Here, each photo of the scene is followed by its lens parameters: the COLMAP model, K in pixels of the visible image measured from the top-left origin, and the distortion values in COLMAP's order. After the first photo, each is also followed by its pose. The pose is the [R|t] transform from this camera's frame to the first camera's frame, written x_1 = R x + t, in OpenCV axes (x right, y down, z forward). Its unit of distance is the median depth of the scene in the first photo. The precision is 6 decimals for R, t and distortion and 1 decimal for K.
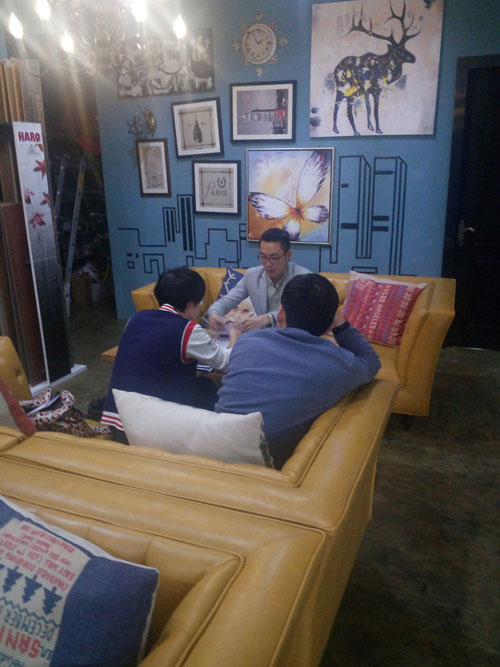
lens RADIAL K [[547.8, 0, 254.1], [0, 547.8, 336.0], [0, 0, 1]] dist [0.169700, -0.386010]
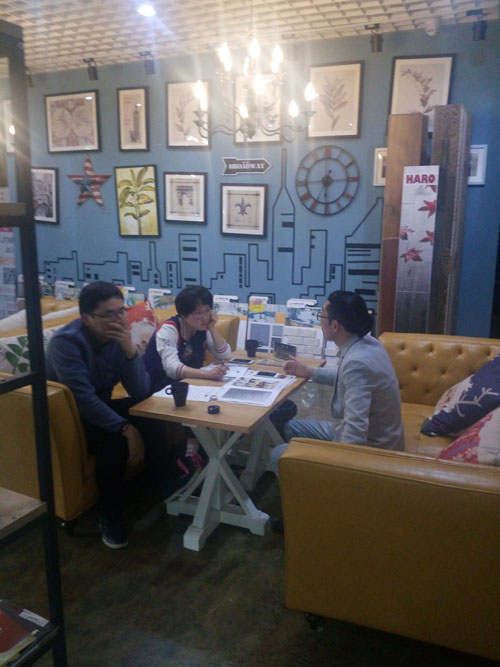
lens RADIAL K [[534.8, 0, 253.7], [0, 534.8, 337.7], [0, 0, 1]] dist [0.171339, -0.414649]
pose [[-0.028638, 0.243726, -0.969421, 0.484568], [-0.293565, 0.925001, 0.241231, -0.159579], [0.955510, 0.291496, 0.045059, 0.503631]]
